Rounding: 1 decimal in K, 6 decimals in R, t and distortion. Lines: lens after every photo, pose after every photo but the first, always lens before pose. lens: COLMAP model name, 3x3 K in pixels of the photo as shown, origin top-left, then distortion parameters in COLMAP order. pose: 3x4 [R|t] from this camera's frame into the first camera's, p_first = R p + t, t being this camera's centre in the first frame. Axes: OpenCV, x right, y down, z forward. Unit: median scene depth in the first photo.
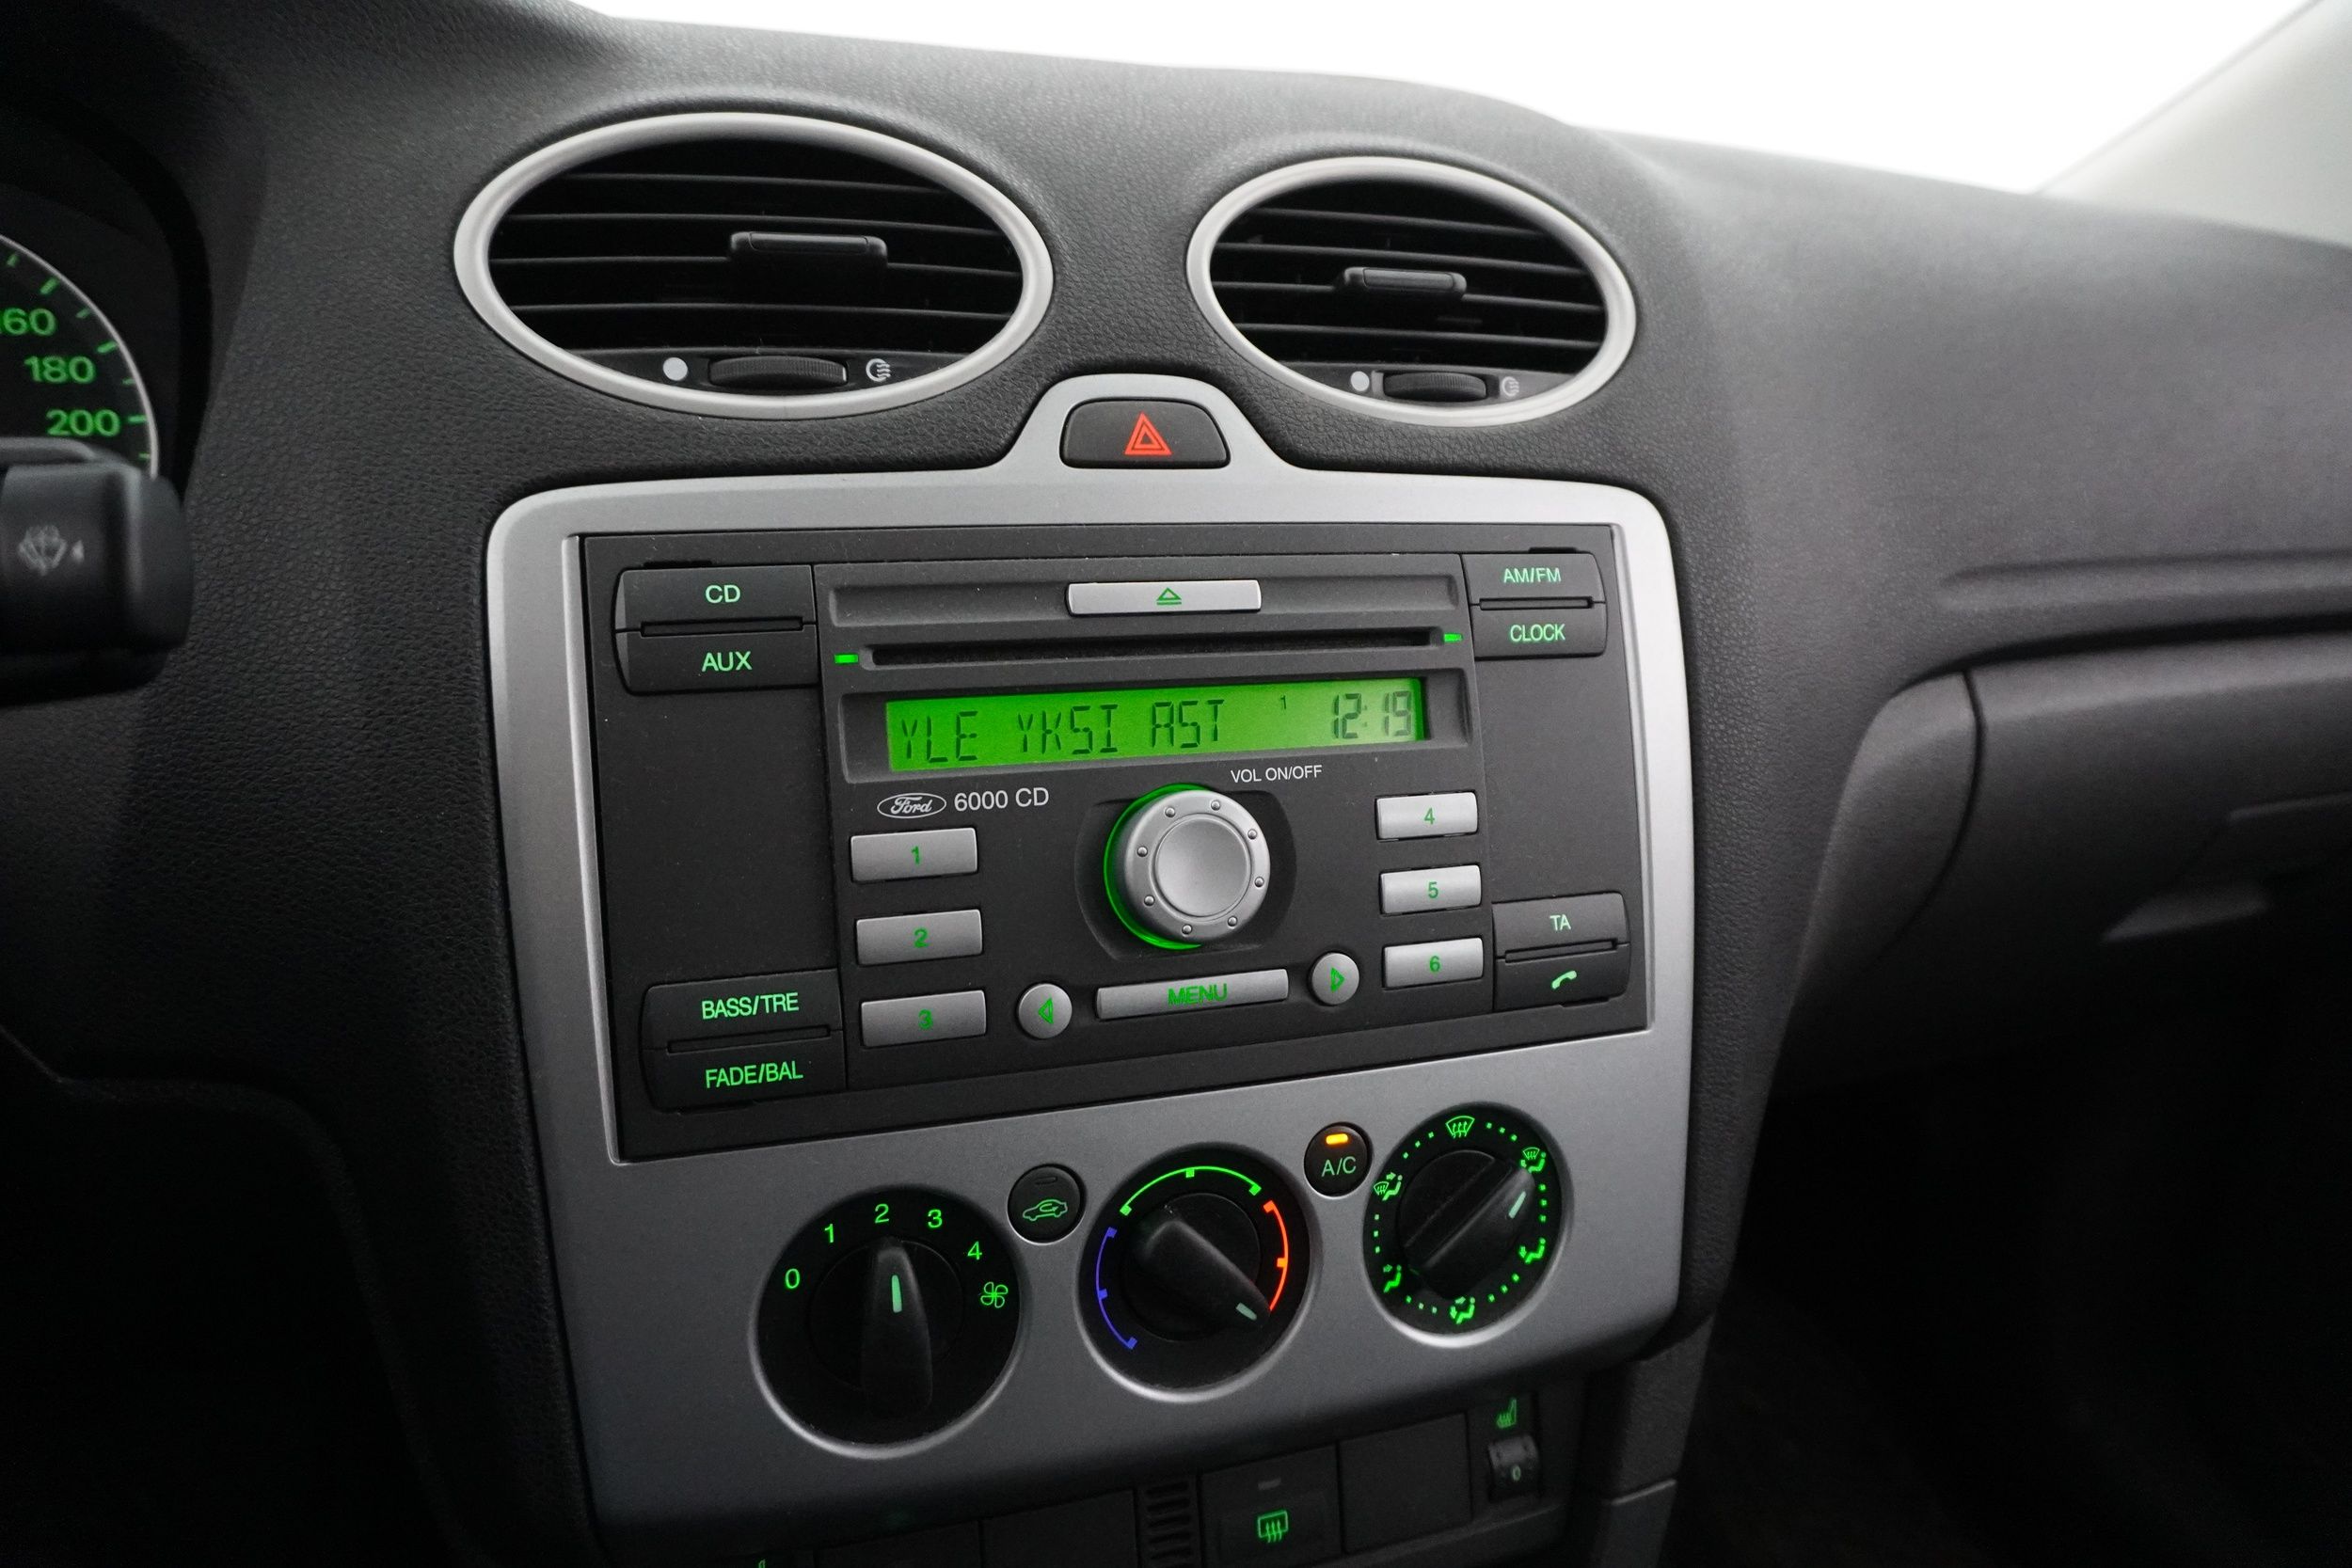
lens RADIAL K [[1570.2, 0, 1176.0], [0, 1570.2, 784.0], [0, 0, 1]] dist [-0.033880, 0.000111]
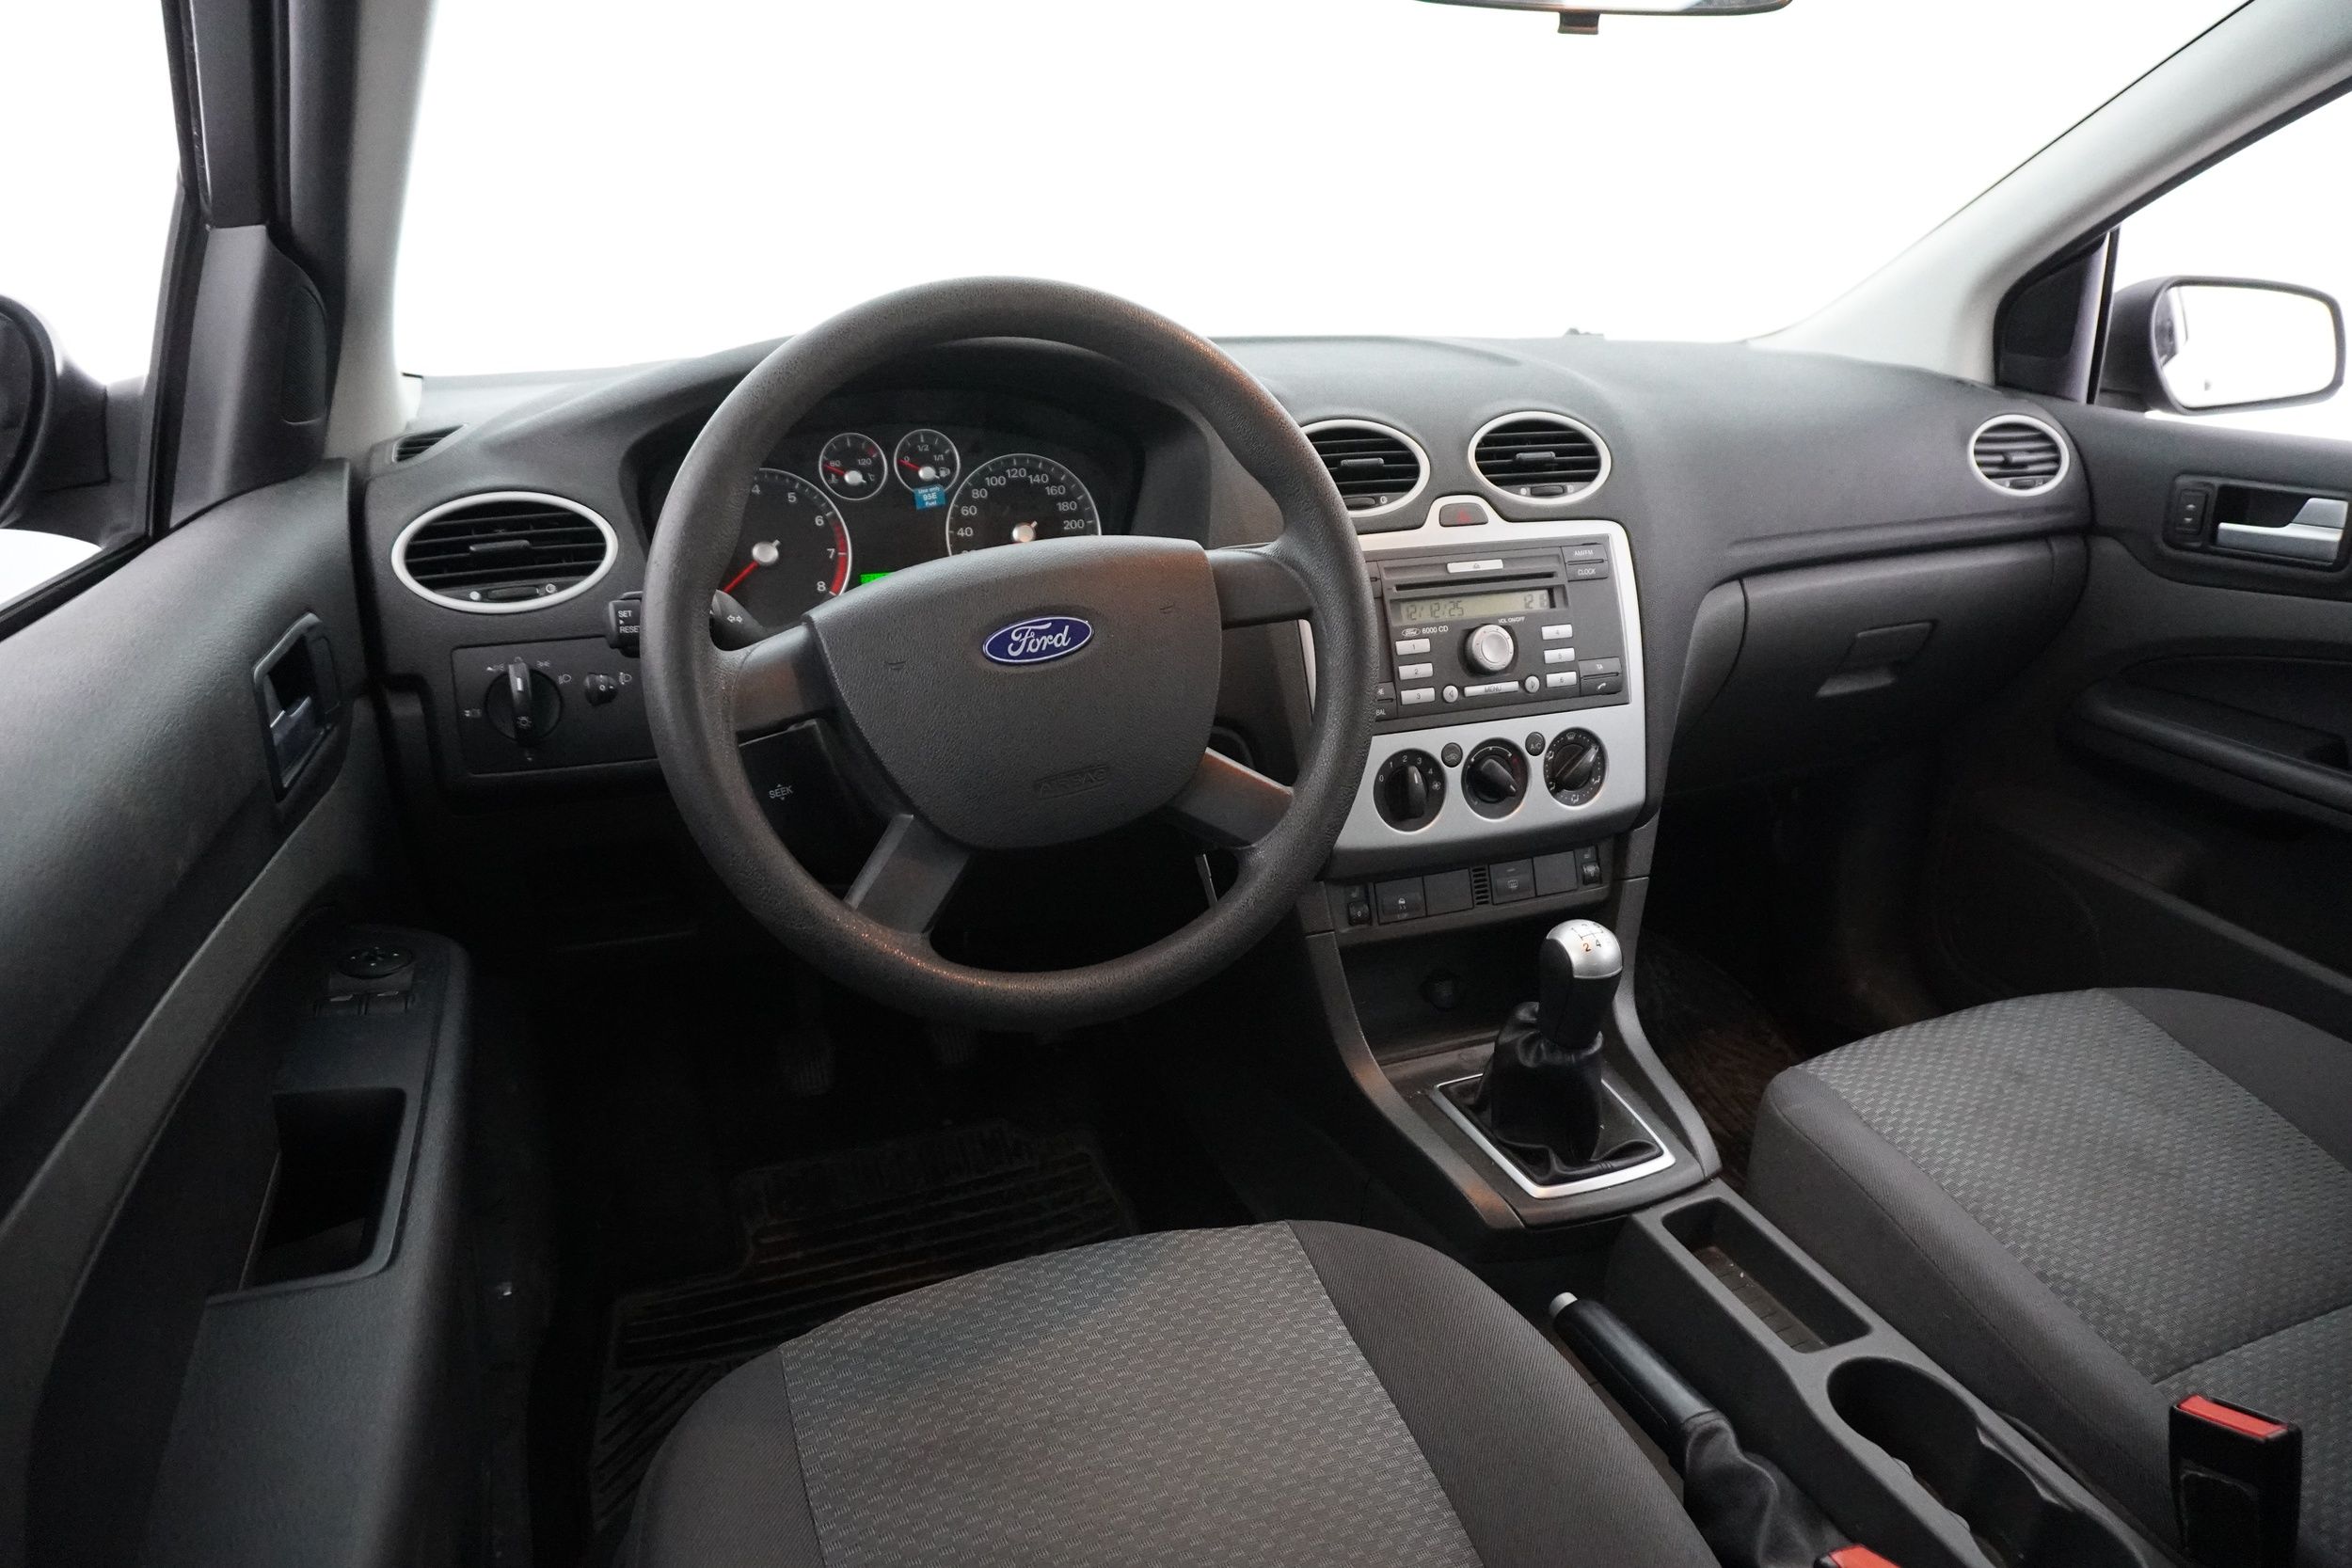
lens RADIAL K [[1570.2, 0, 1176.0], [0, 1570.2, 784.0], [0, 0, 1]] dist [-0.033880, 0.000111]
pose [[0.997288, -0.060676, 0.041649, -0.729235], [0.060166, 0.998099, 0.013391, 0.229697], [-0.042382, -0.010849, 0.999043, -2.044552]]
